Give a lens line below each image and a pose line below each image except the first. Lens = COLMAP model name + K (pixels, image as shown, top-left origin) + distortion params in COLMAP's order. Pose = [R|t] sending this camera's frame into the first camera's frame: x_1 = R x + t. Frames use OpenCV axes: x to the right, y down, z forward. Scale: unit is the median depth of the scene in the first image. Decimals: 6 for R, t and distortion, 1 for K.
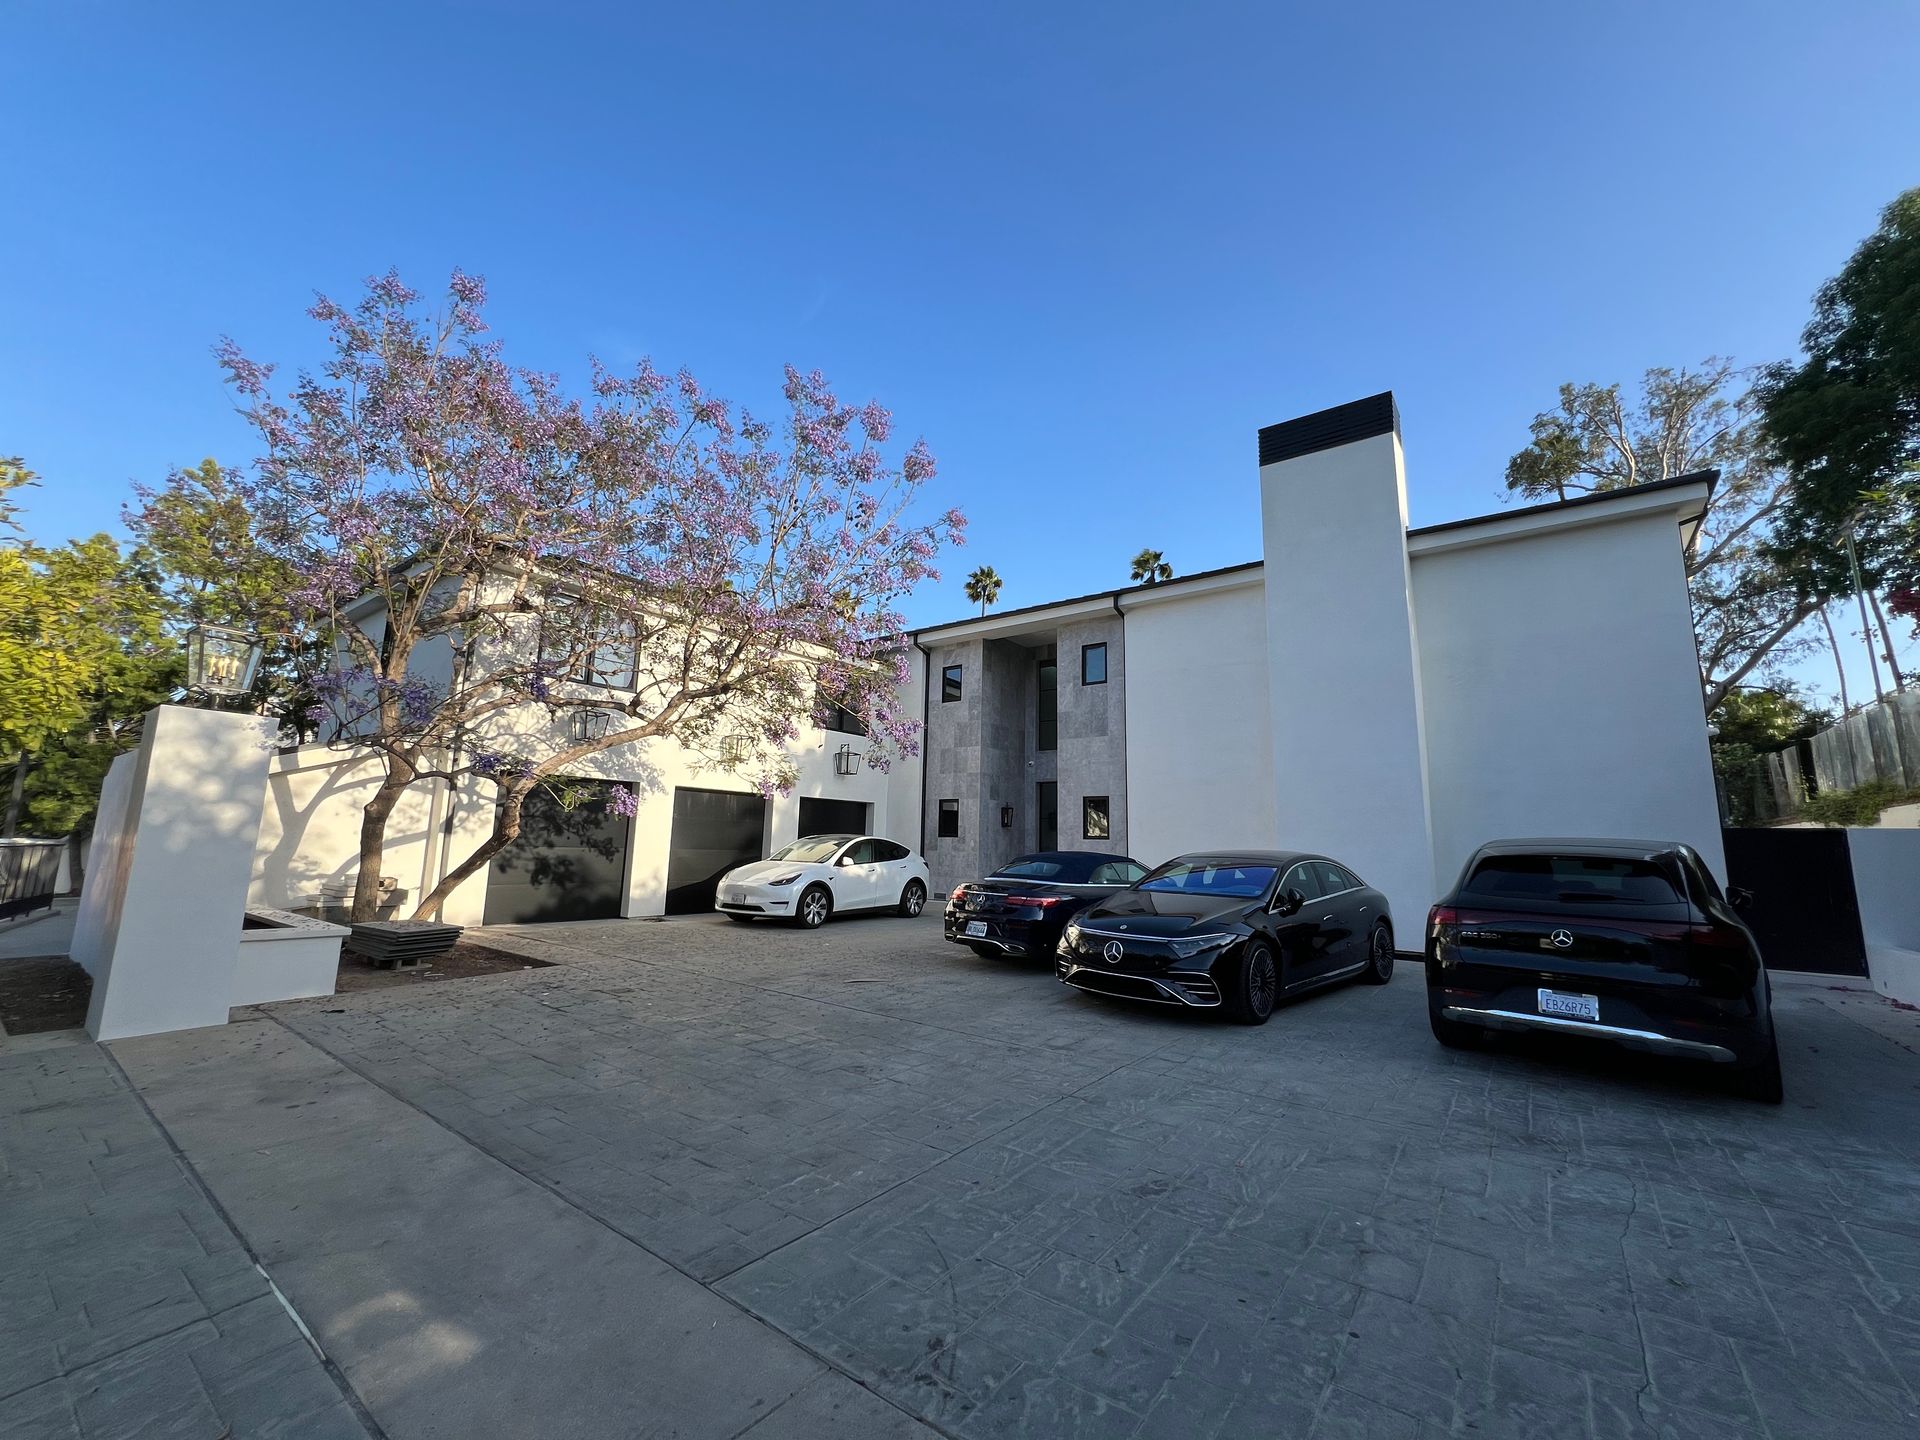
lens RADIAL K [[767.4, 0, 963.1], [0, 767.4, 720.4], [0, 0, 1]] dist [0.002225, -0.000114]
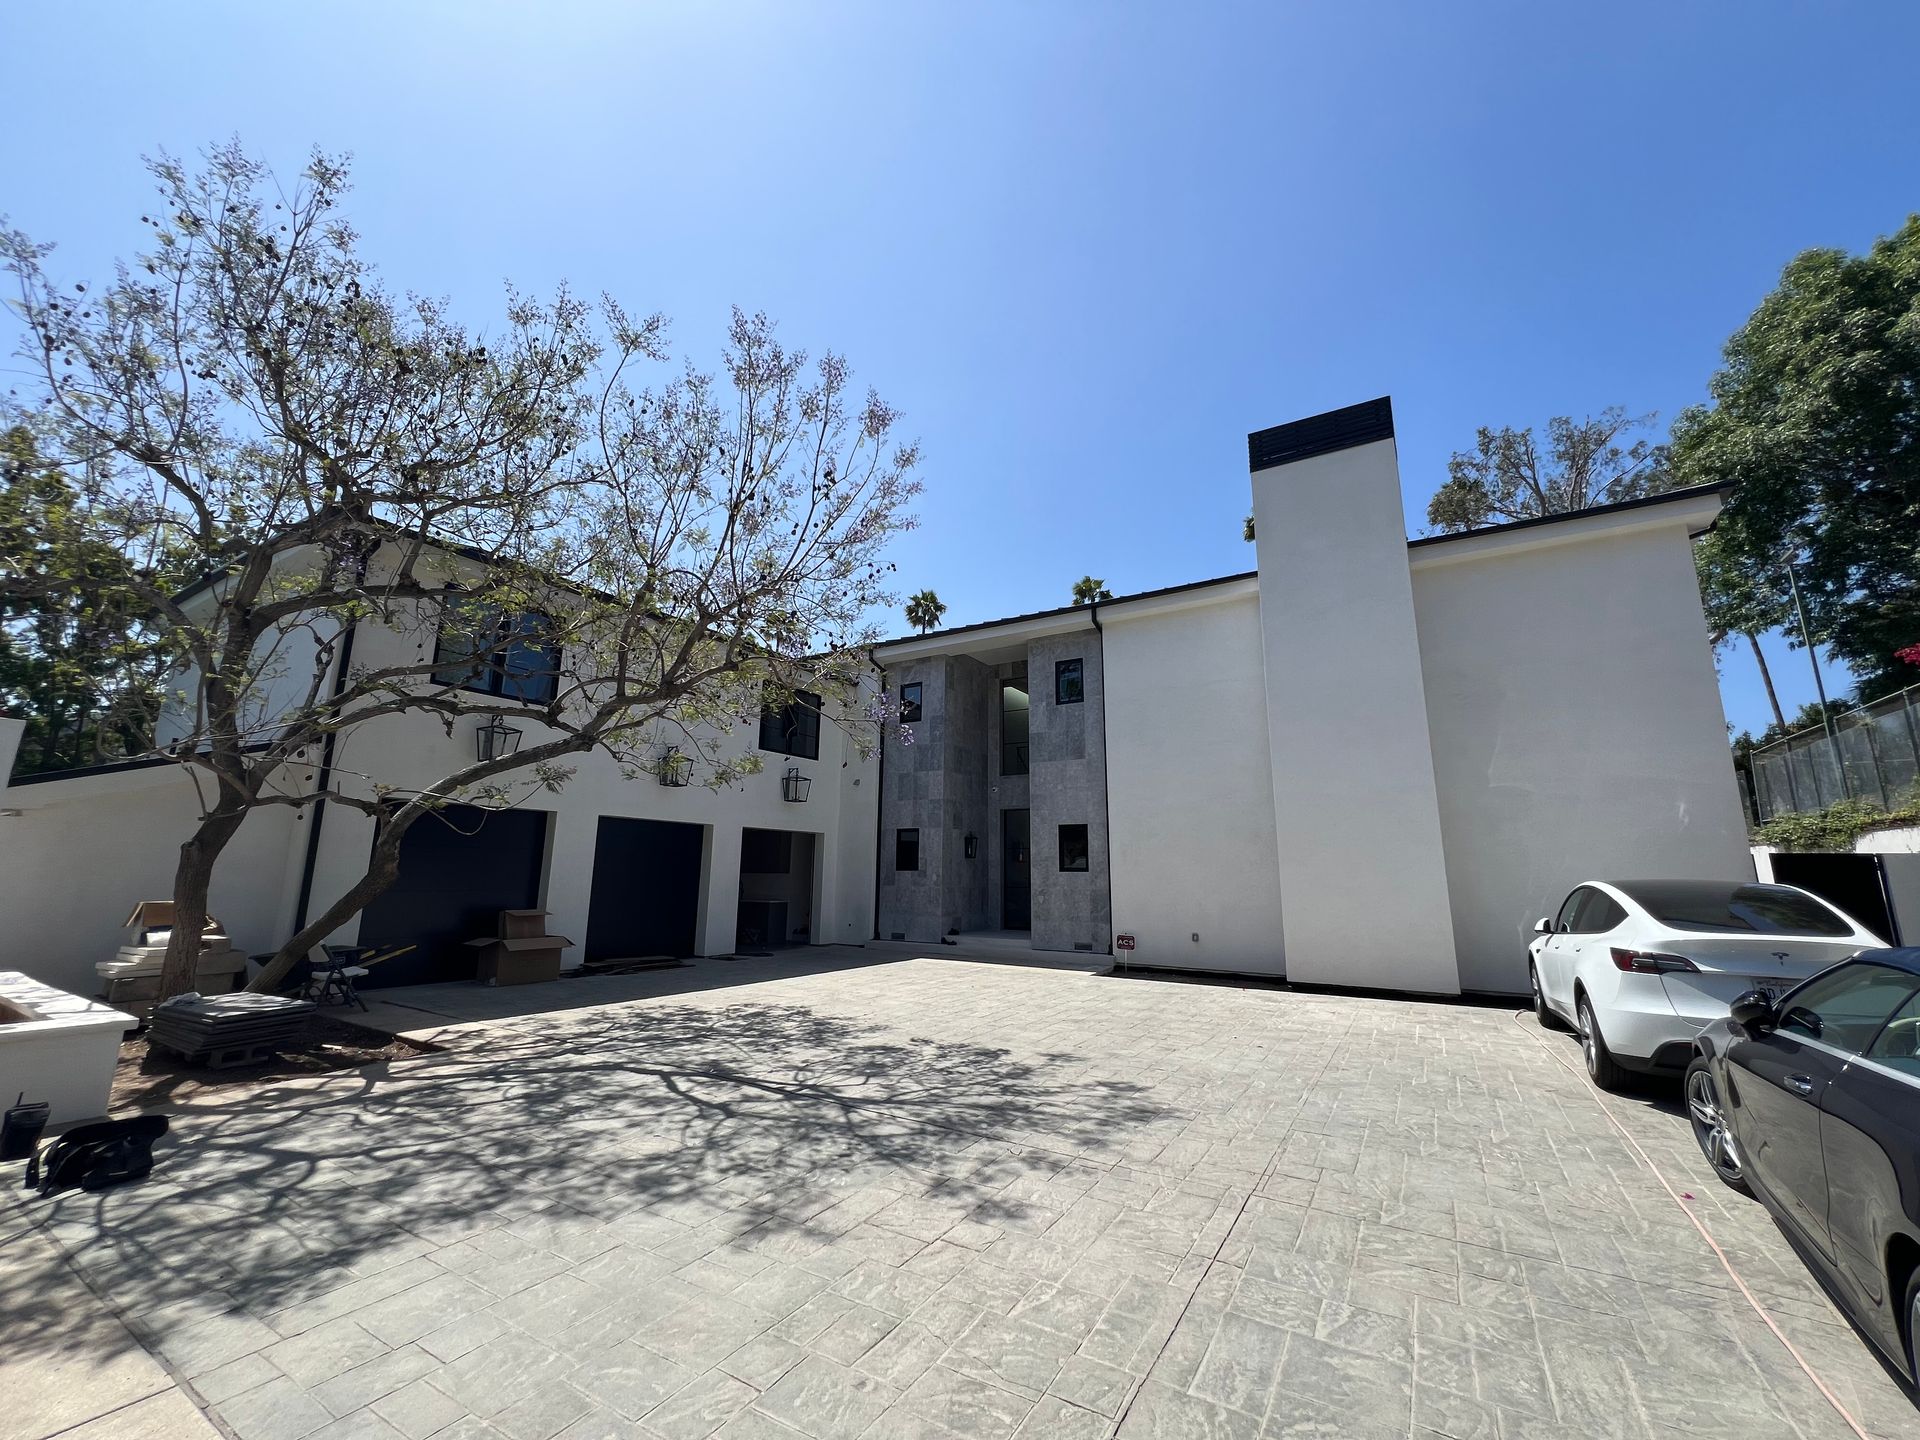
lens RADIAL K [[755.0, 0, 970.3], [0, 755.0, 720.5], [0, 0, 1]] dist [0.000541, -0.000126]
pose [[0.994061, 0.003772, 0.108761, -0.045342], [0.000458, 0.999245, -0.038844, 0.008873], [-0.108825, 0.038663, 0.993309, 0.095902]]
